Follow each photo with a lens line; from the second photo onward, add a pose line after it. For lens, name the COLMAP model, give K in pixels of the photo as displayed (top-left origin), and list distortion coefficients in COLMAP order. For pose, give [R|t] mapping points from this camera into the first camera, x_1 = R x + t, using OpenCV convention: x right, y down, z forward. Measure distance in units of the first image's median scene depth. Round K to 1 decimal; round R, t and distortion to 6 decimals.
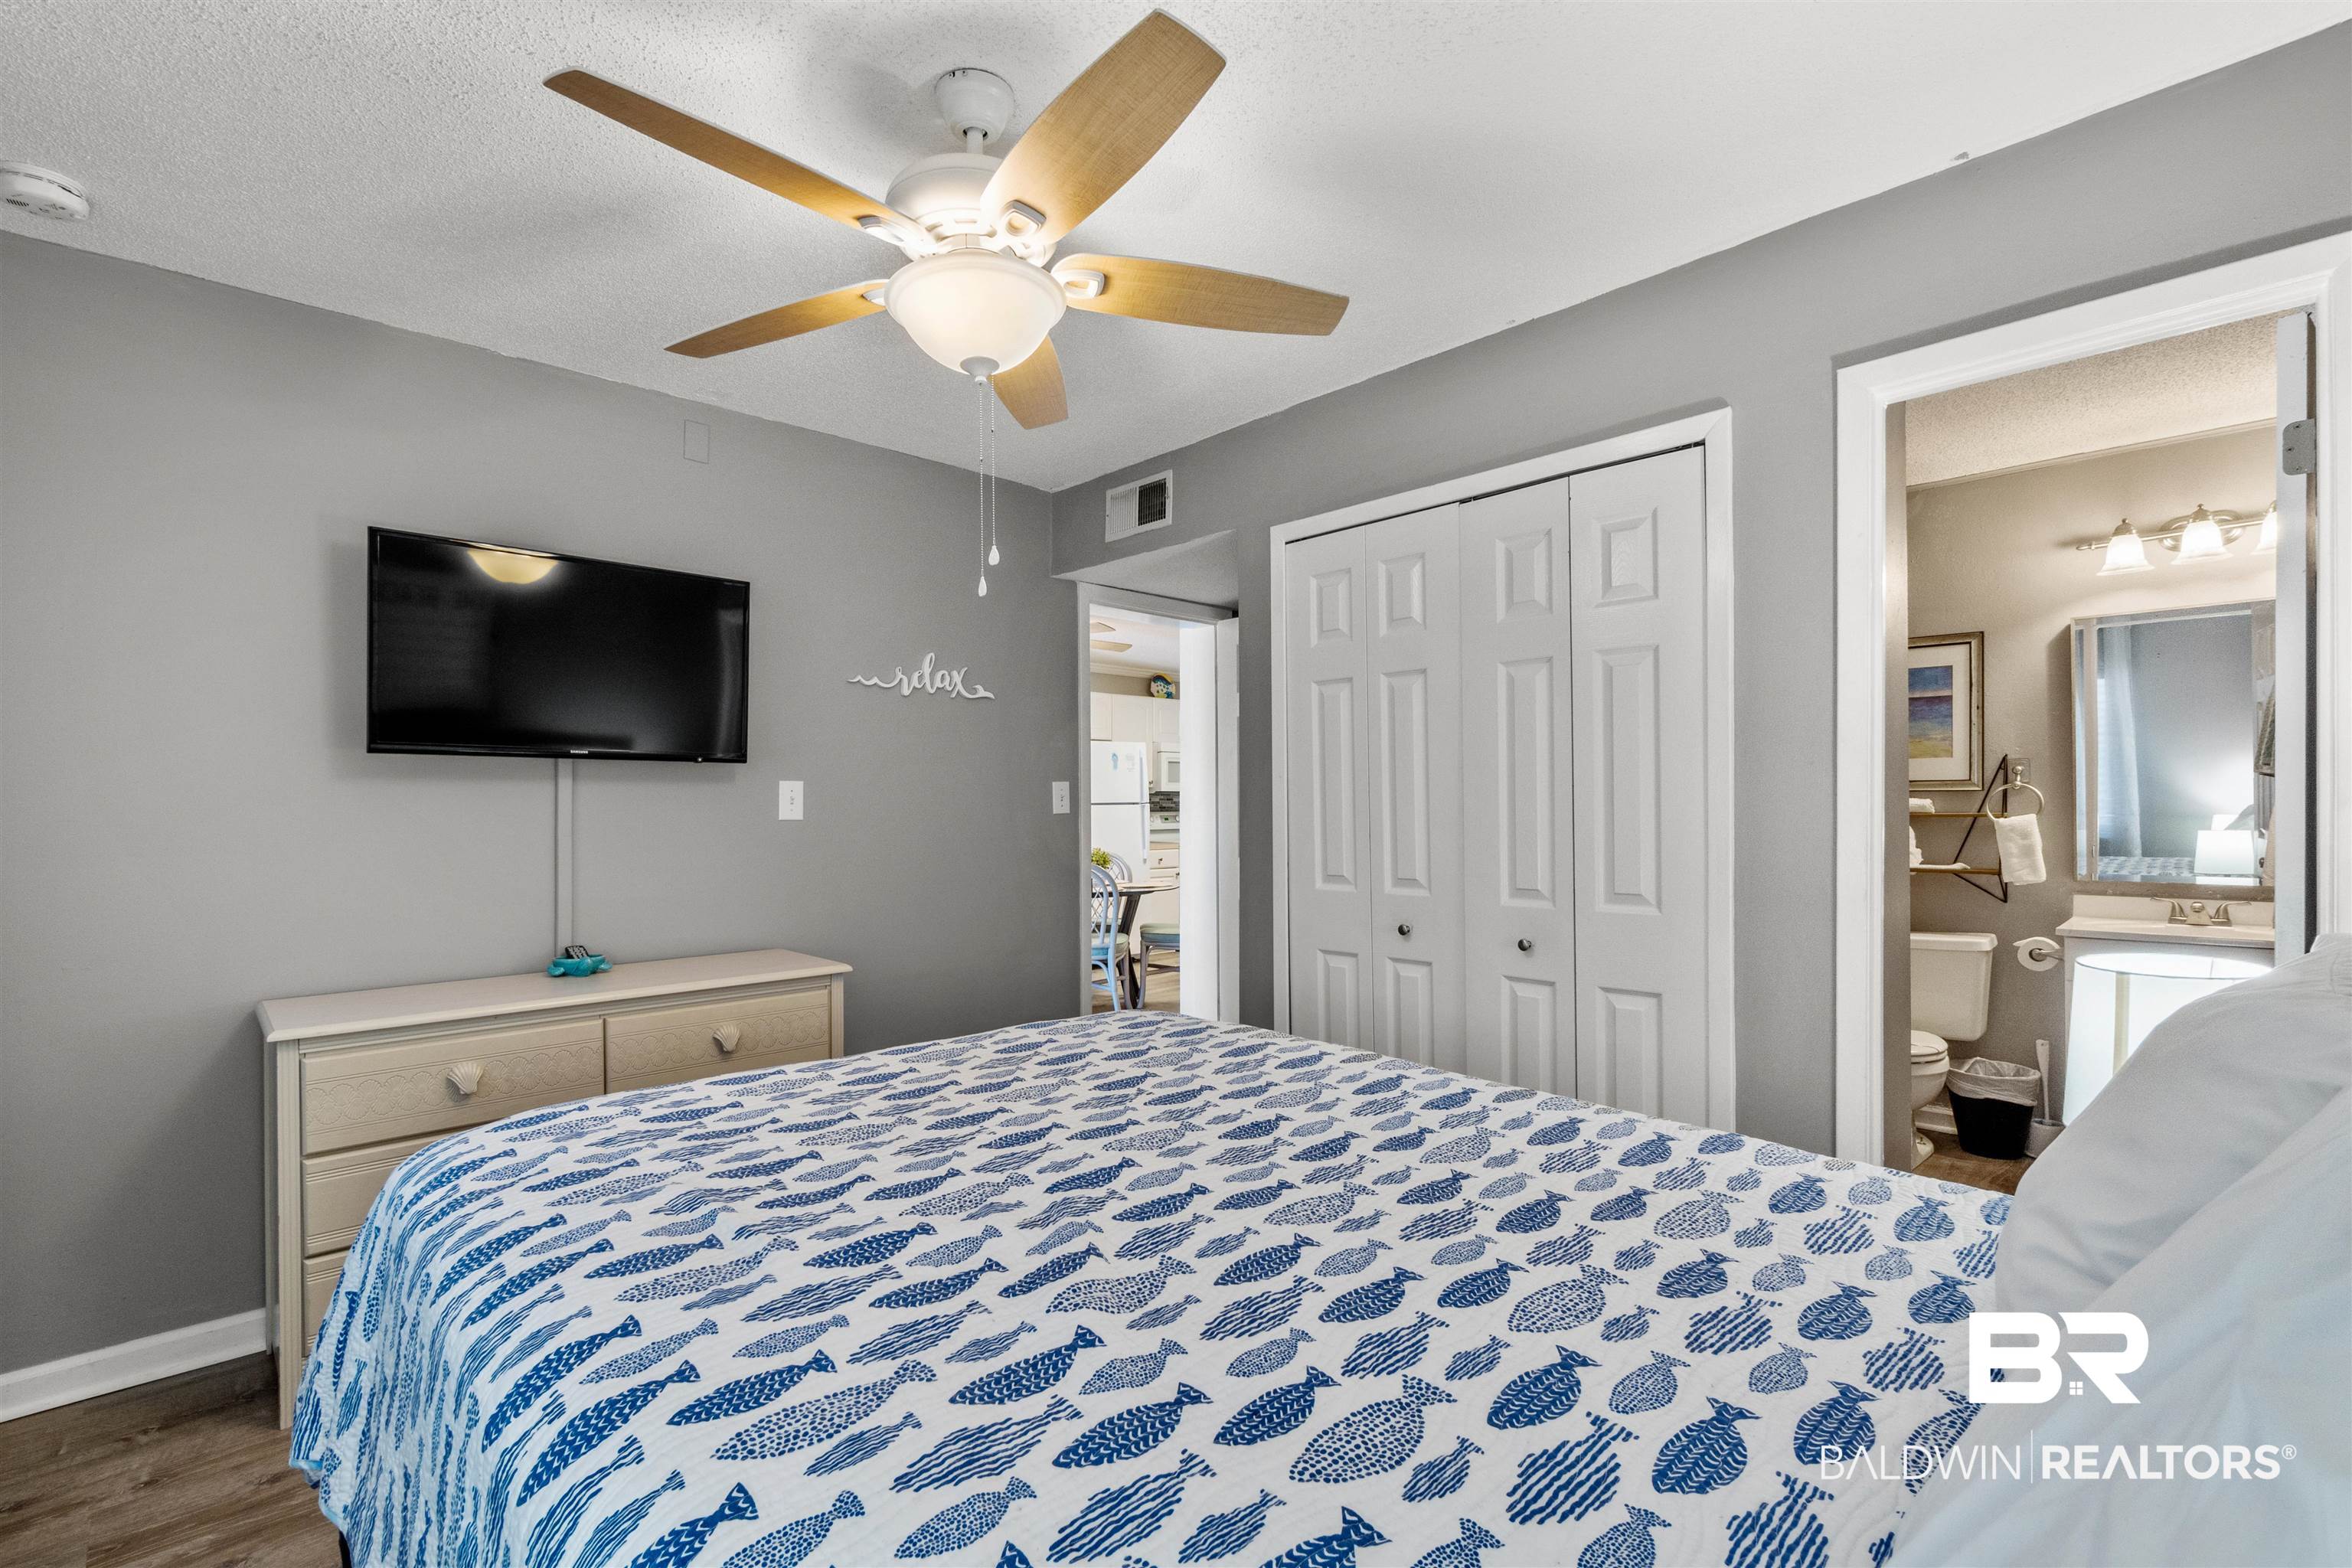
lens RADIAL K [[1039.2, 0, 1165.3], [0, 1039.2, 804.8], [0, 0, 1]] dist [-0.003234, 0.000180]
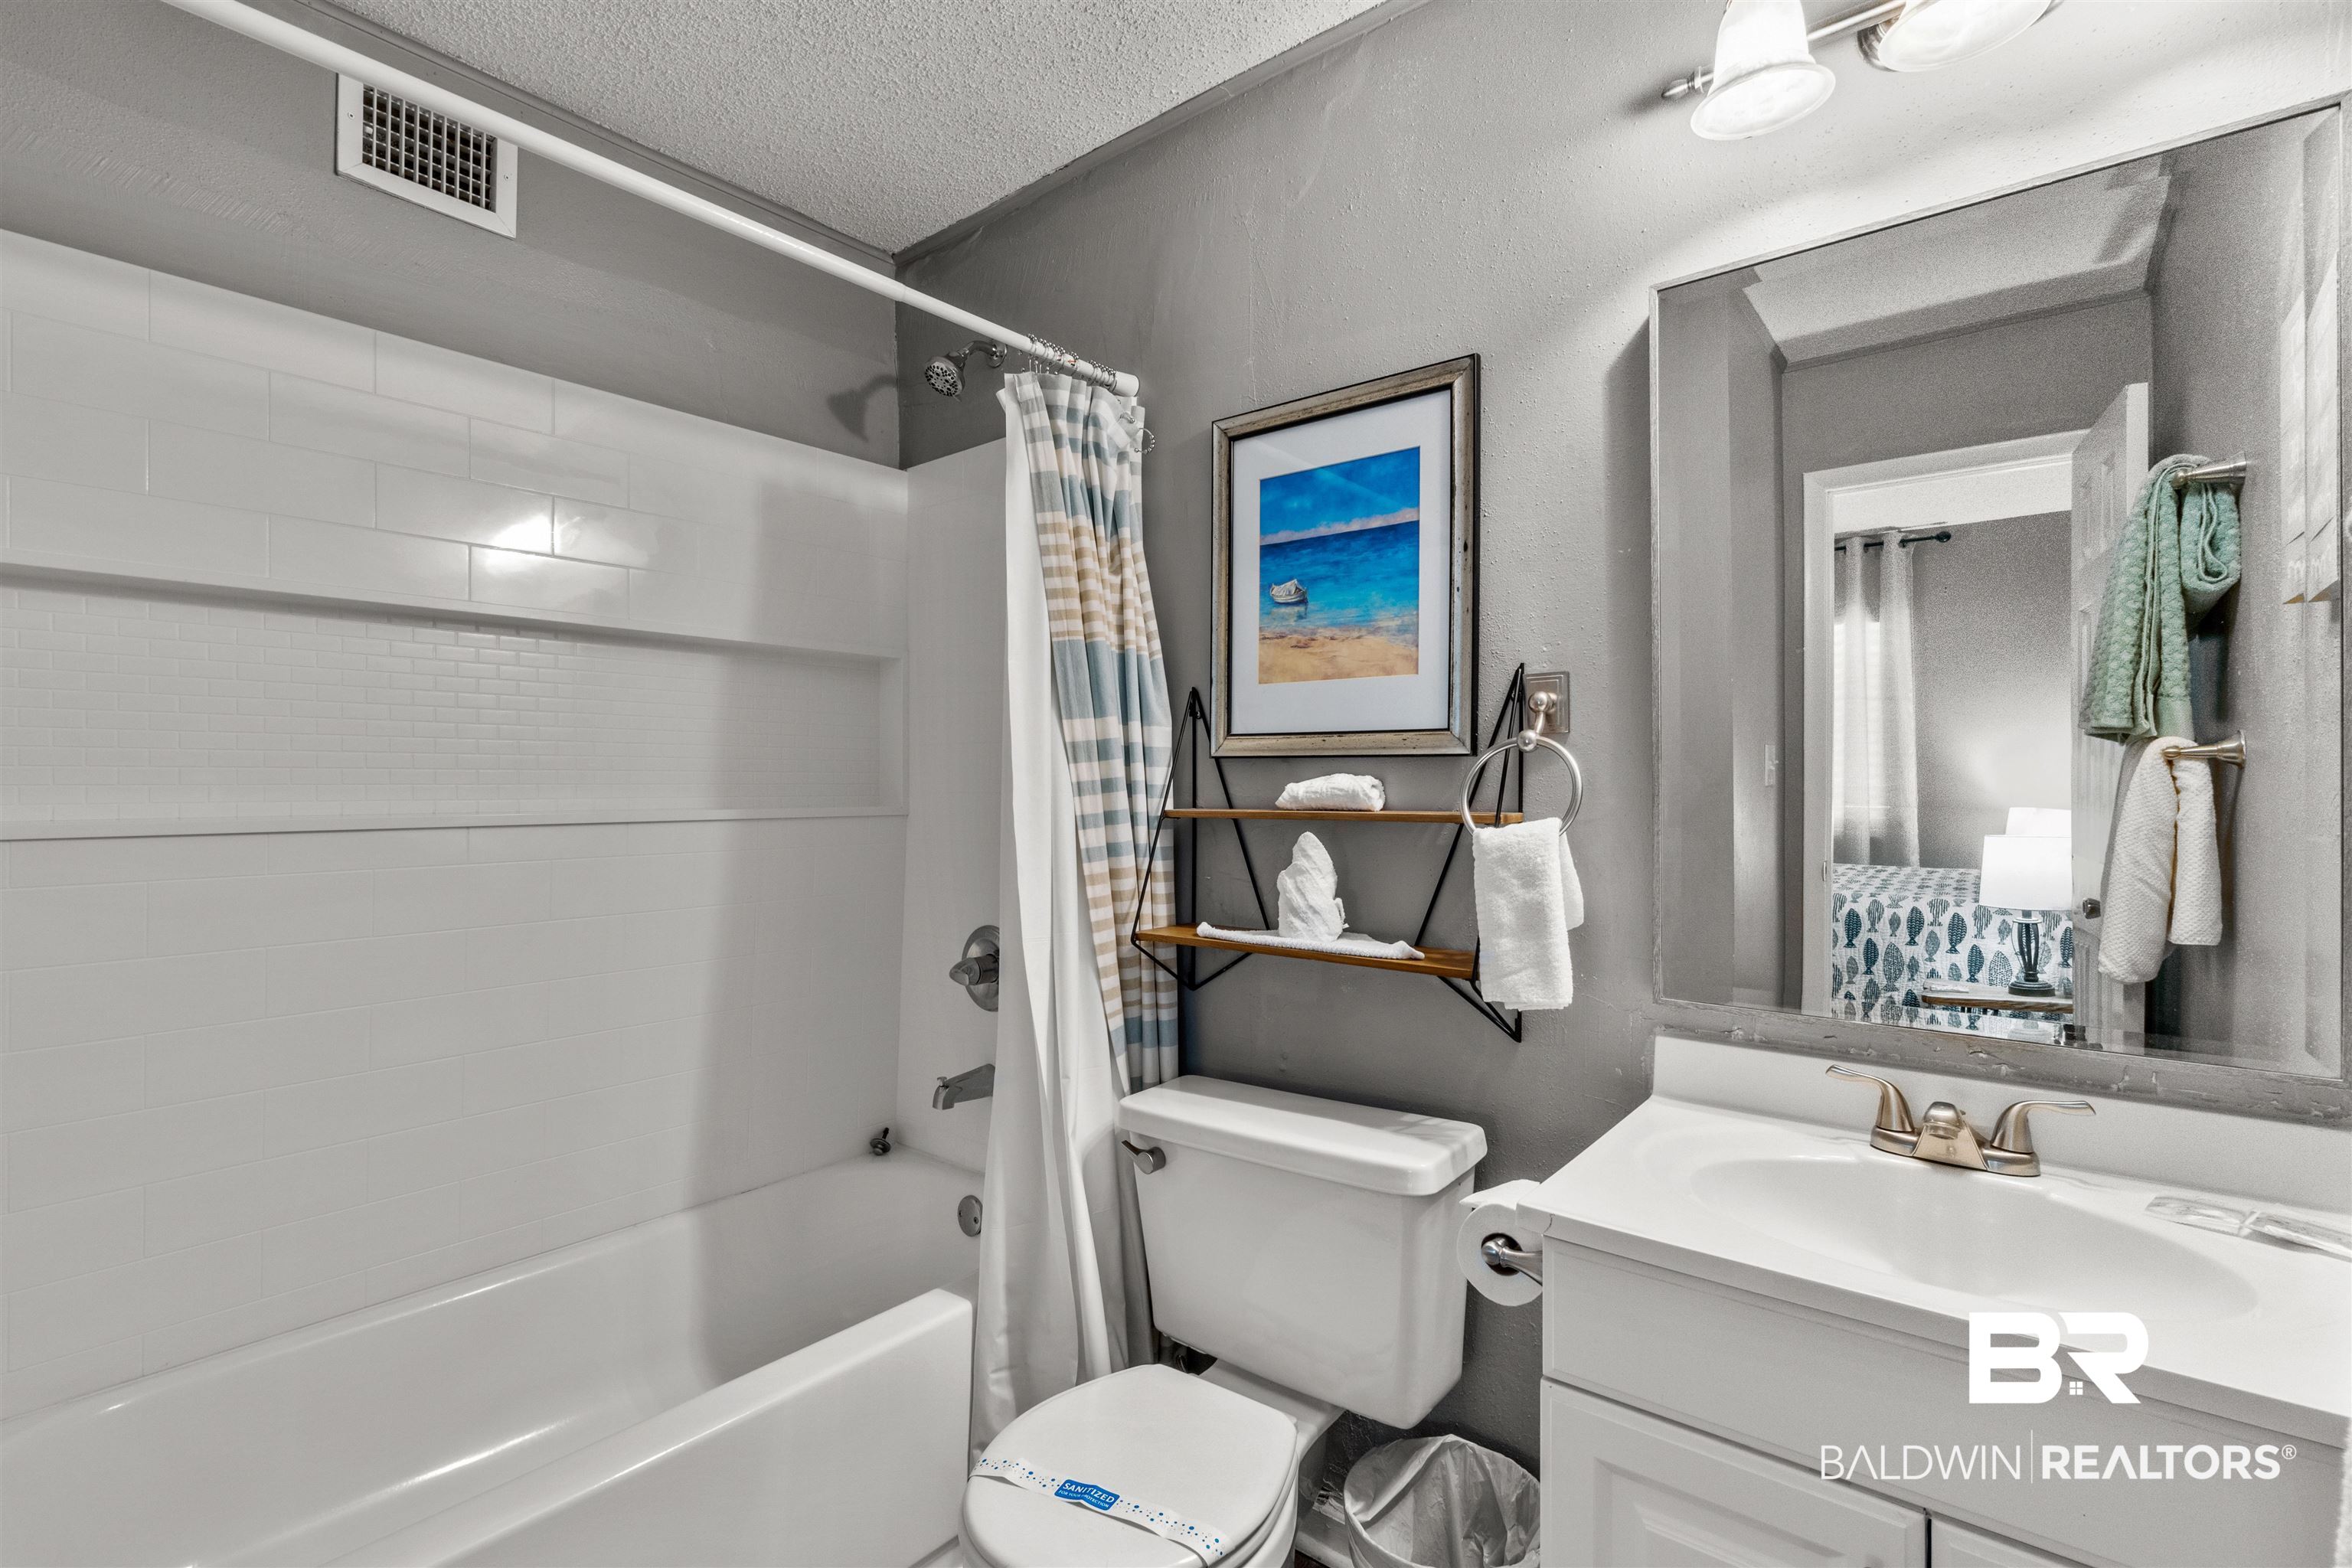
lens RADIAL K [[1039.2, 0, 1188.4], [0, 1039.2, 789.7], [0, 0, 1]] dist [-0.003234, 0.000180]
pose [[0.993108, 0.005306, 0.117080, 0.624338], [-0.005586, 0.999982, 0.002065, -0.001225], [-0.117067, -0.002705, 0.993120, 0.609360]]
